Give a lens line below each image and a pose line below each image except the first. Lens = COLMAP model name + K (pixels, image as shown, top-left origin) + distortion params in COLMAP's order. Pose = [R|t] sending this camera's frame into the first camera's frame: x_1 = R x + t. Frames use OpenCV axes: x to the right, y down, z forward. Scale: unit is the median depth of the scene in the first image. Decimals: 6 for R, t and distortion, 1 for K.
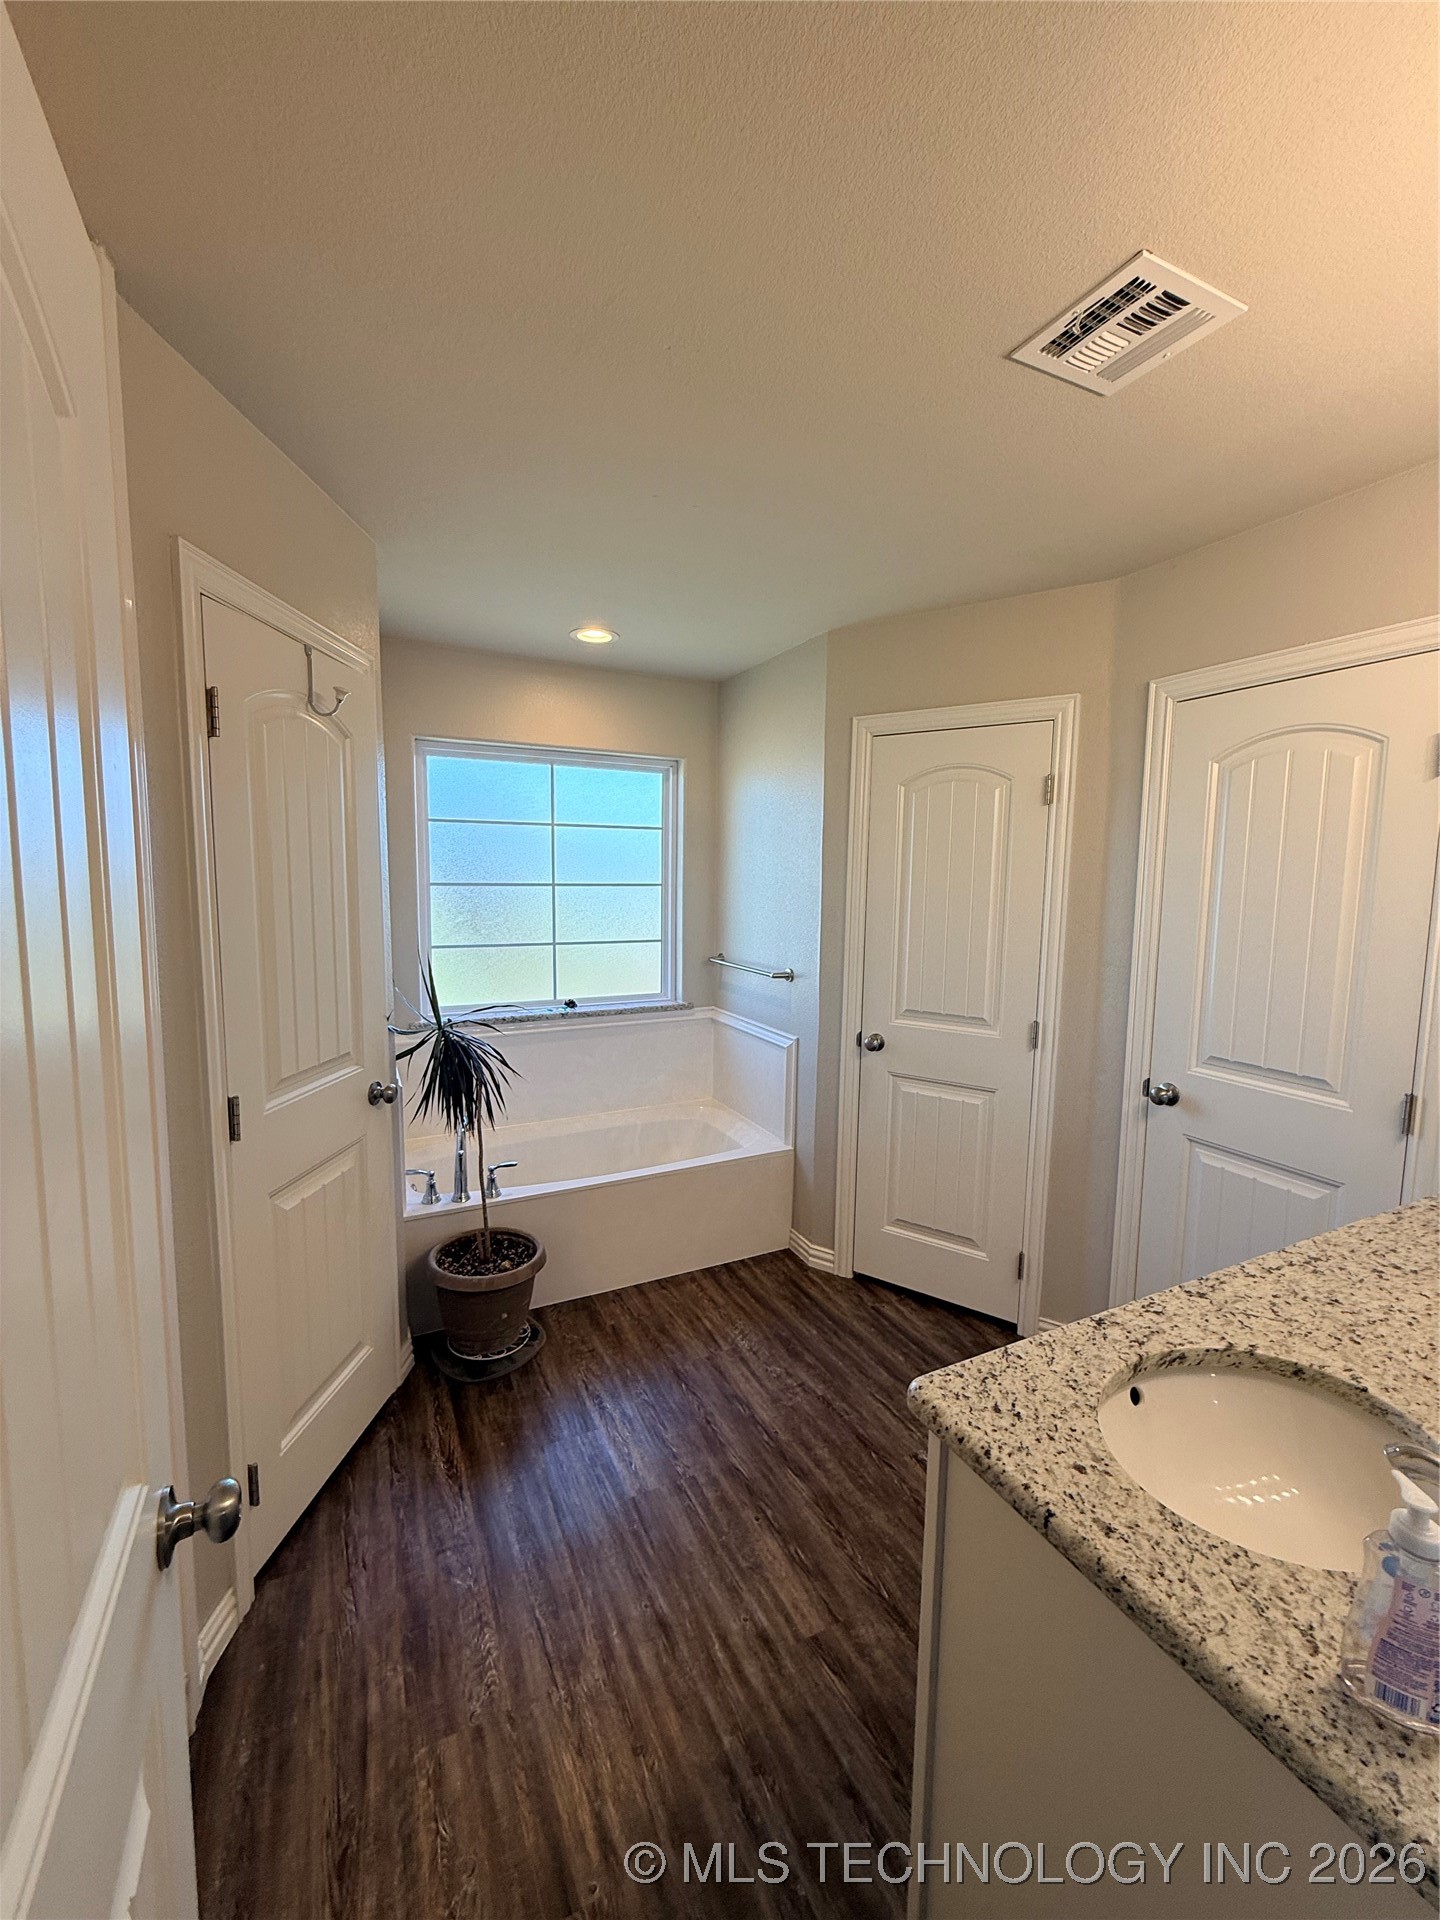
lens RADIAL K [[768.7, 0, 725.0], [0, 768.7, 952.8], [0, 0, 1]] dist [0.000352, -0.000356]
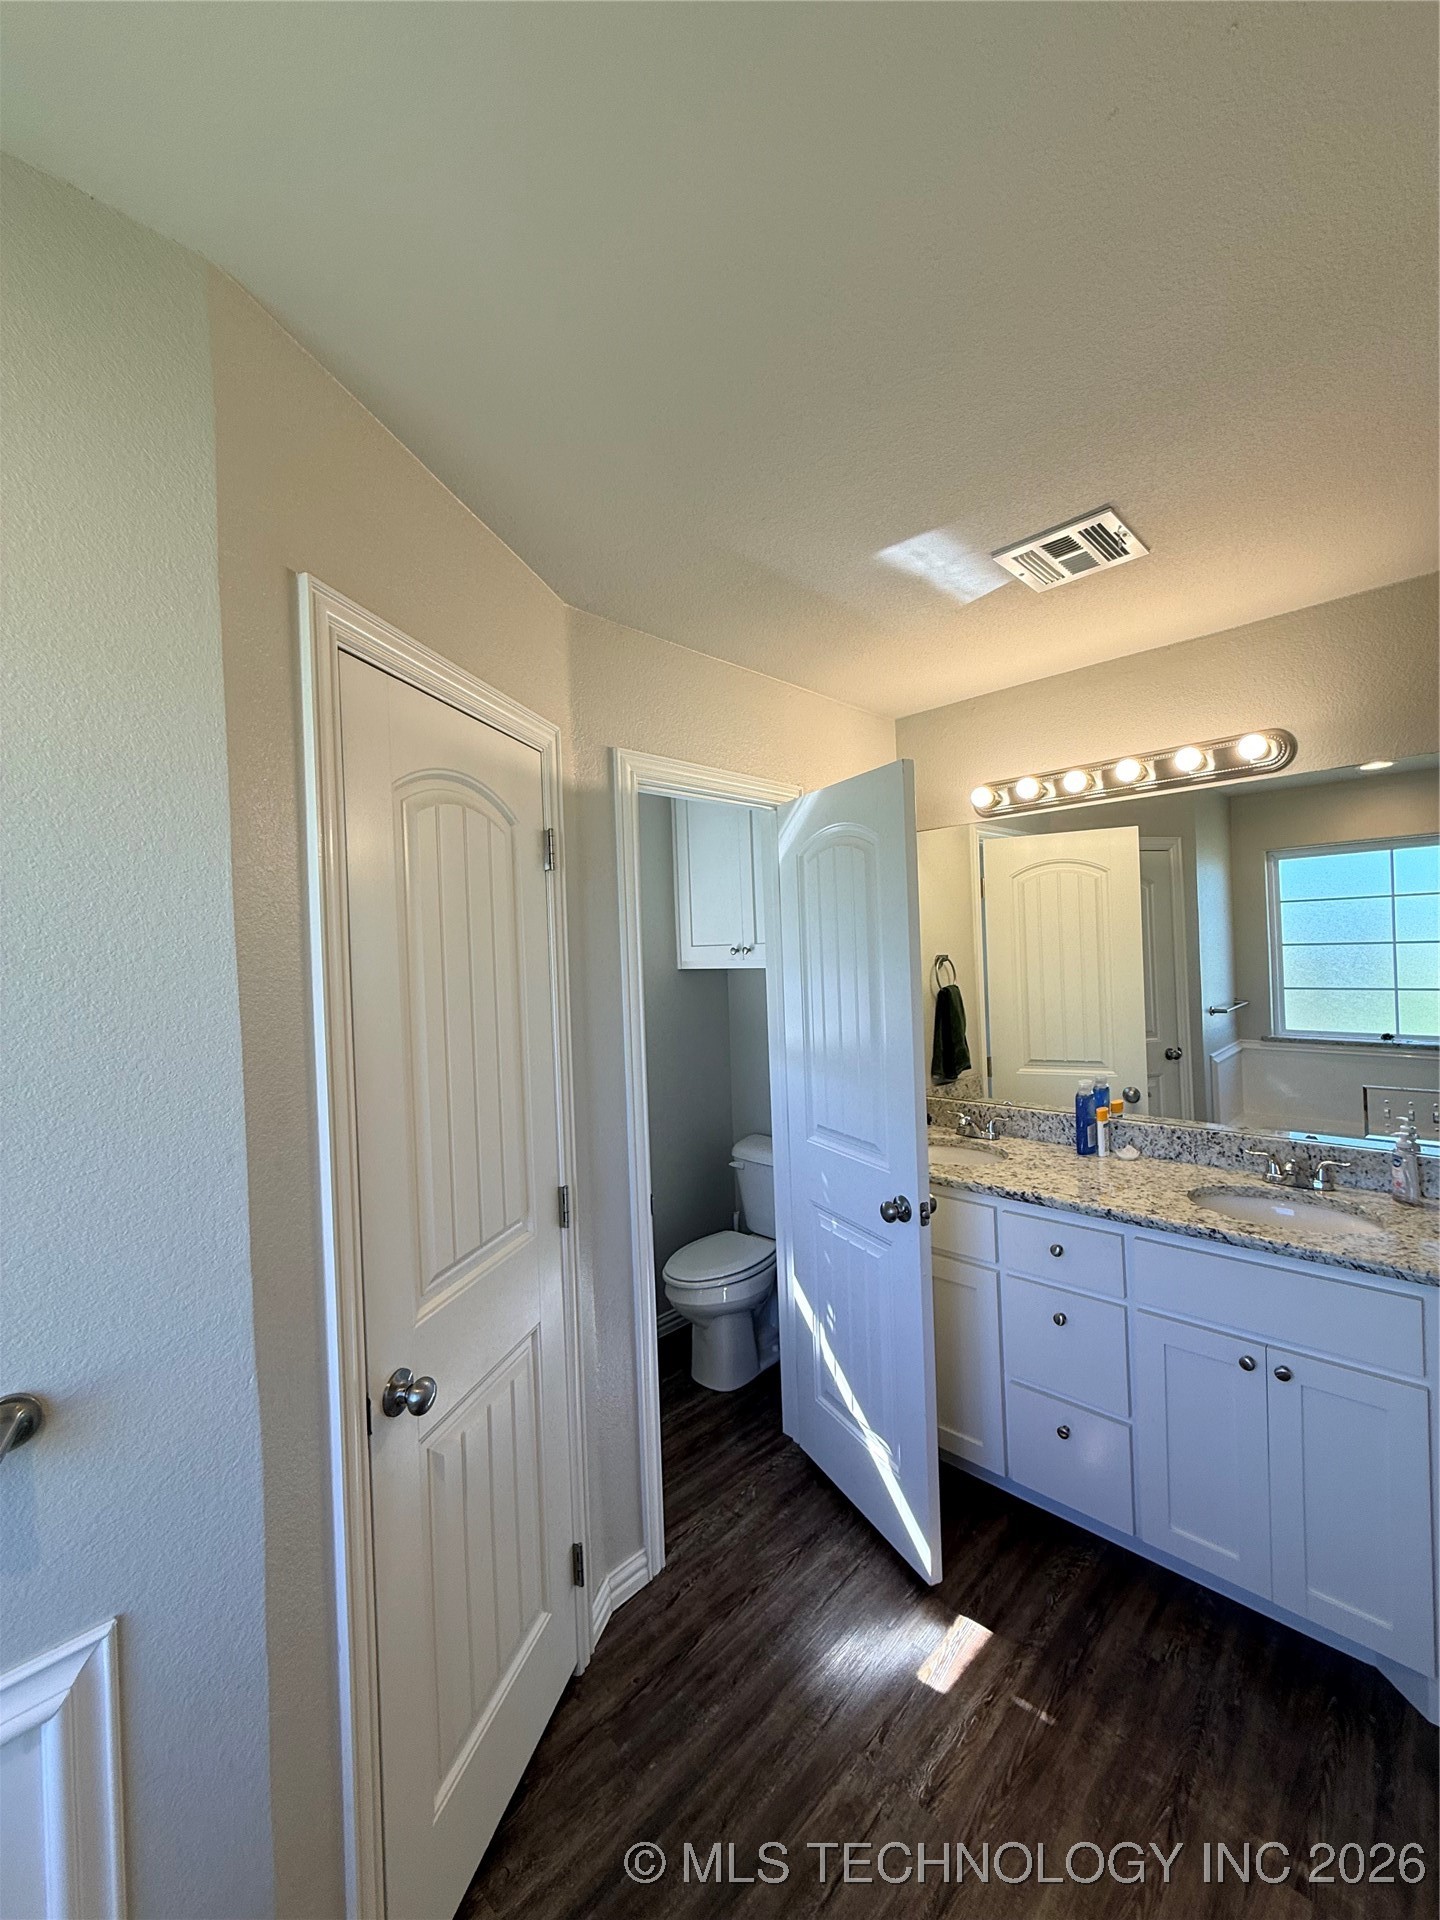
lens RADIAL K [[762.8, 0, 721.7], [0, 762.8, 950.6], [0, 0, 1]] dist [0.000586, -0.000185]
pose [[-0.325464, -0.004155, 0.945545, -0.269876], [0.124512, 0.991094, 0.047213, -0.127784], [-0.937321, 0.133098, -0.322048, 1.032594]]
